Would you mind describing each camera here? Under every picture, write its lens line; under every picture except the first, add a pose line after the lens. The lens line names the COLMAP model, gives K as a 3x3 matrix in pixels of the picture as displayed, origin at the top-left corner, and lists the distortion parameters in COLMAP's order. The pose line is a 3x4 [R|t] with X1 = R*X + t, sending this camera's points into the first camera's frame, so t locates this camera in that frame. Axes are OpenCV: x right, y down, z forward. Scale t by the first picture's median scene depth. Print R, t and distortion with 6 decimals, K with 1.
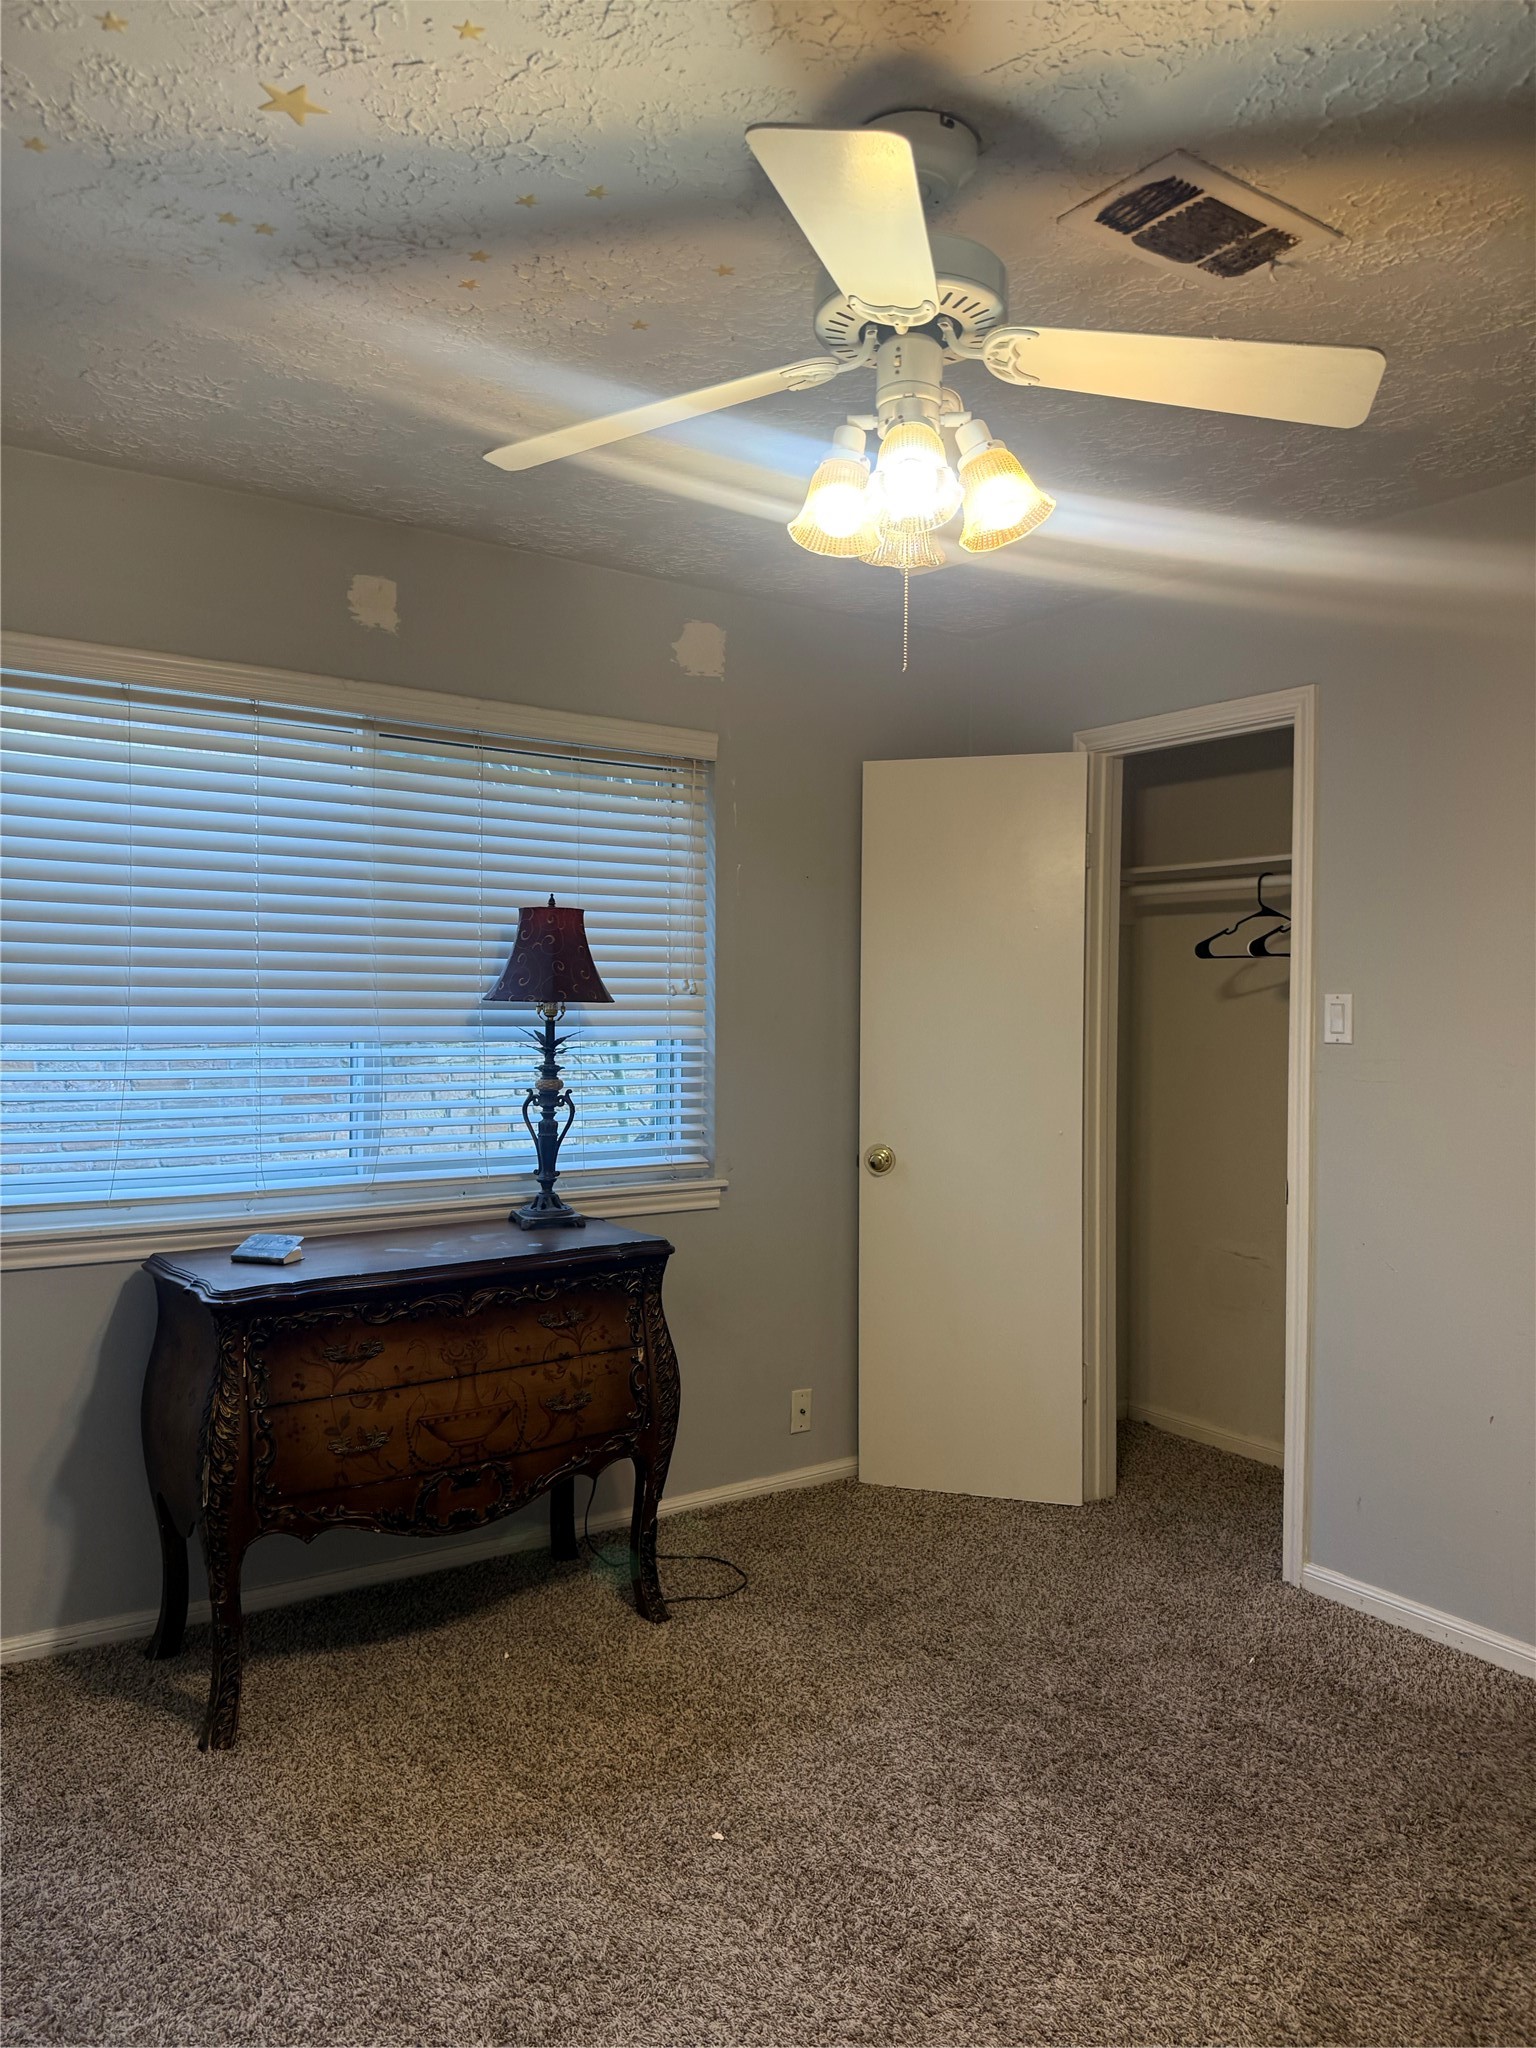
lens RADIAL K [[1441.2, 0, 768.0], [0, 1441.2, 1024.0], [0, 0, 1]] dist [0.027798, -0.007982]
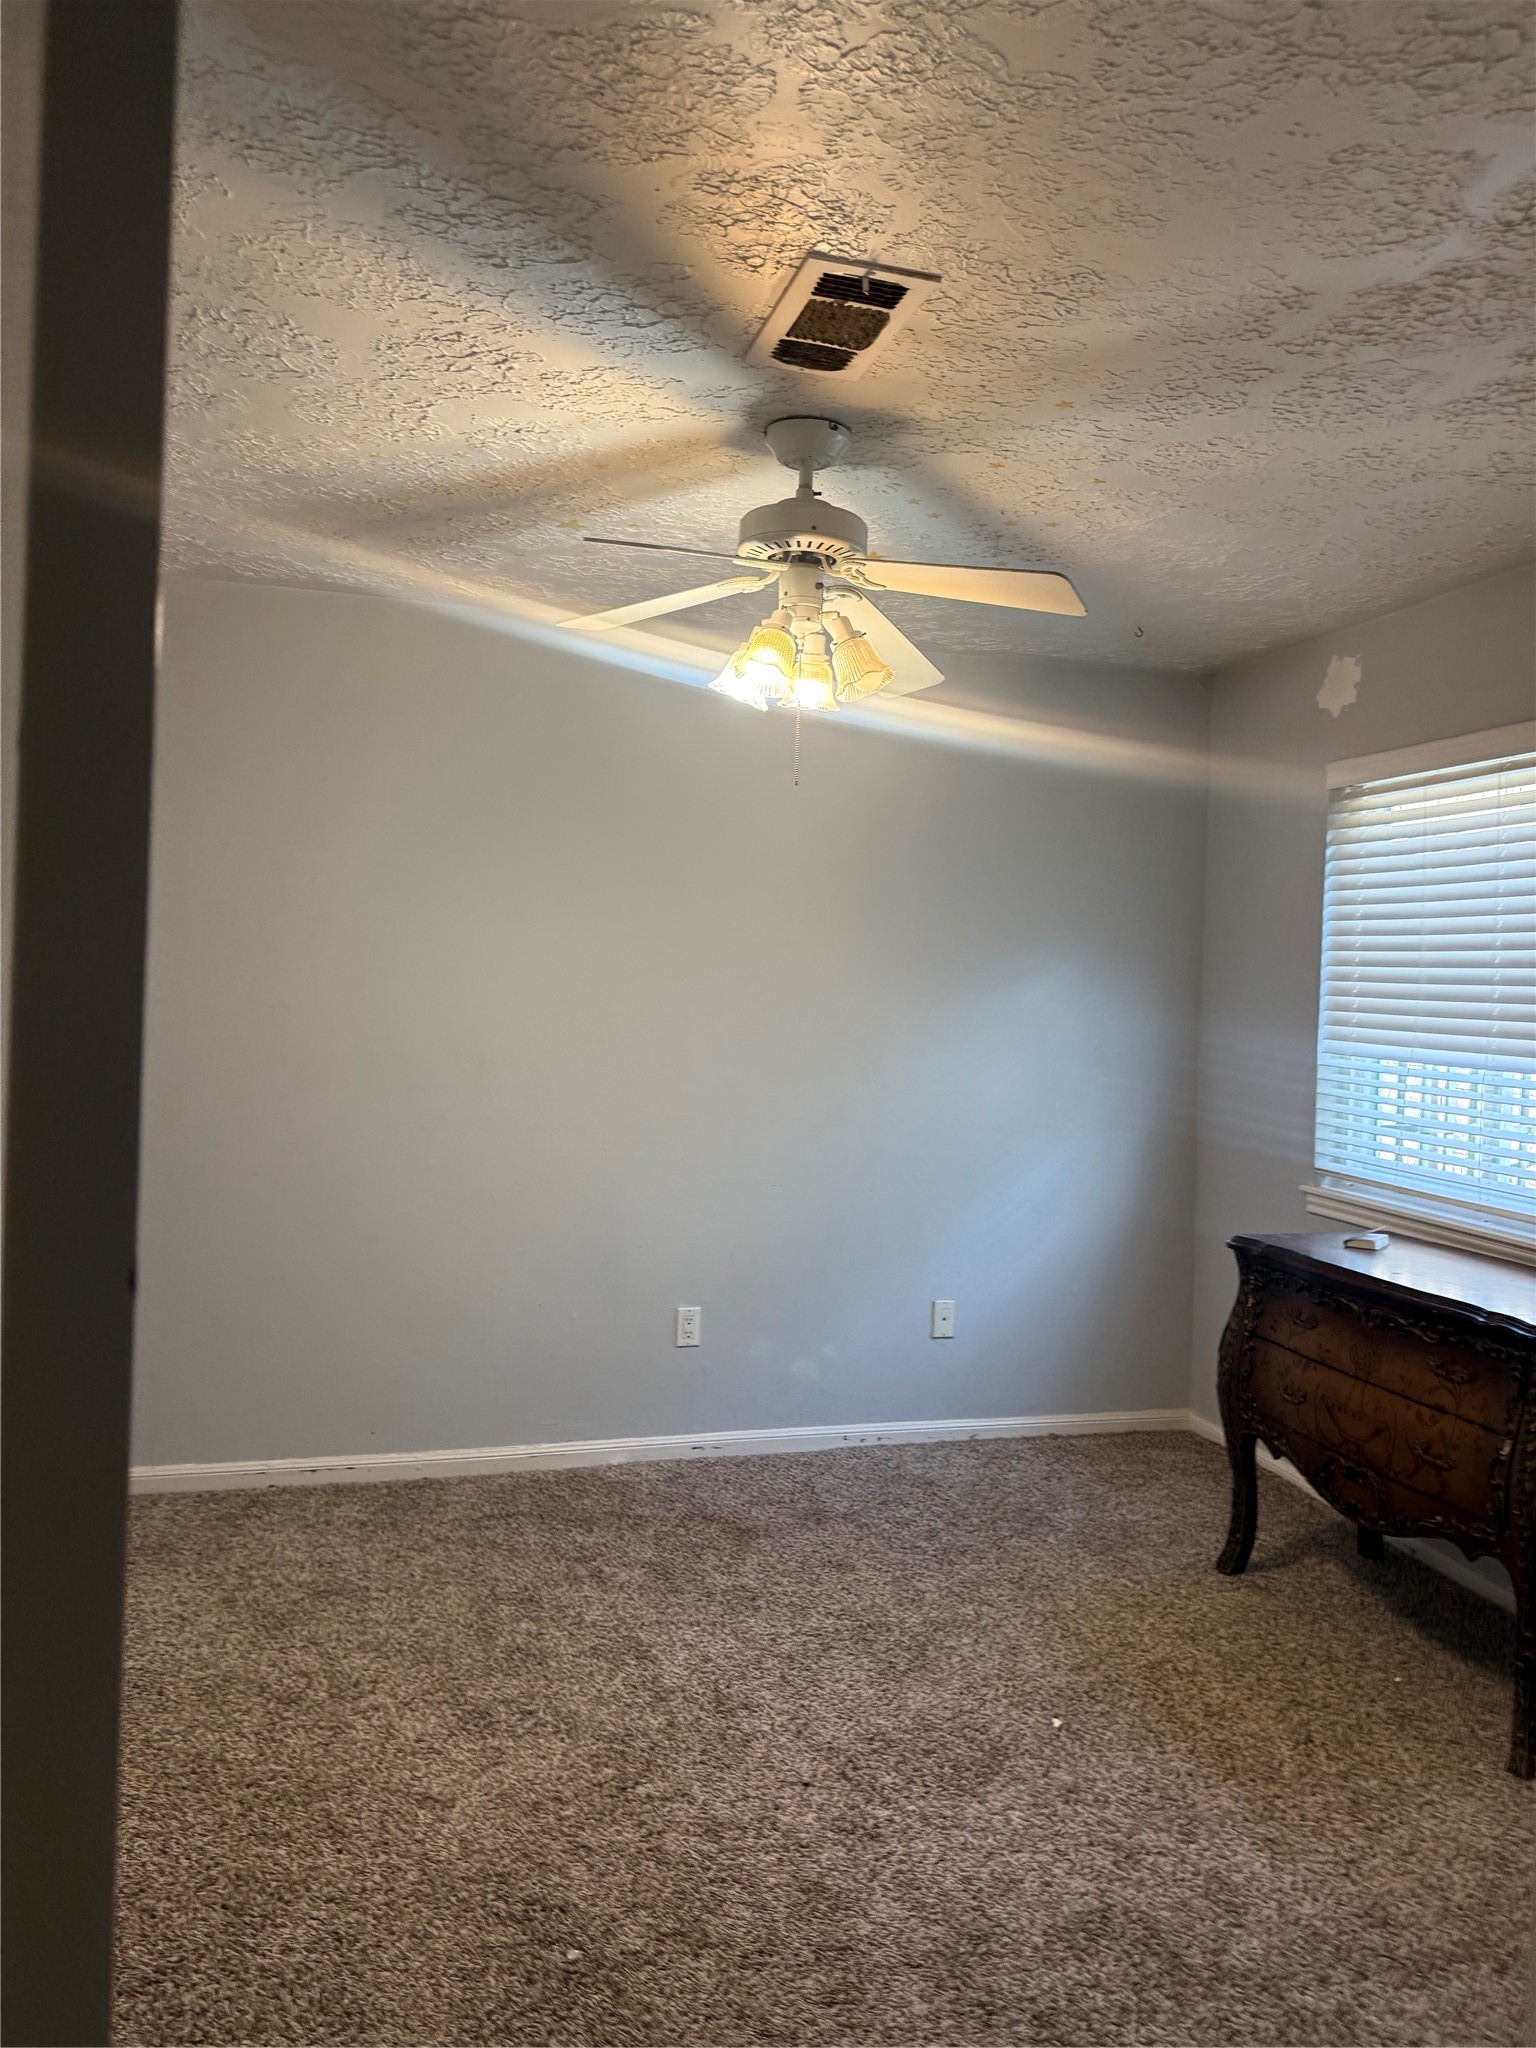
lens RADIAL K [[1441.2, 0, 768.0], [0, 1441.2, 1024.0], [0, 0, 1]] dist [0.027798, -0.007982]
pose [[-0.352858, 0.011792, -0.935603, 1.085771], [-0.043278, 0.998645, 0.028908, -0.035470], [0.934676, 0.050691, -0.351869, 1.098350]]
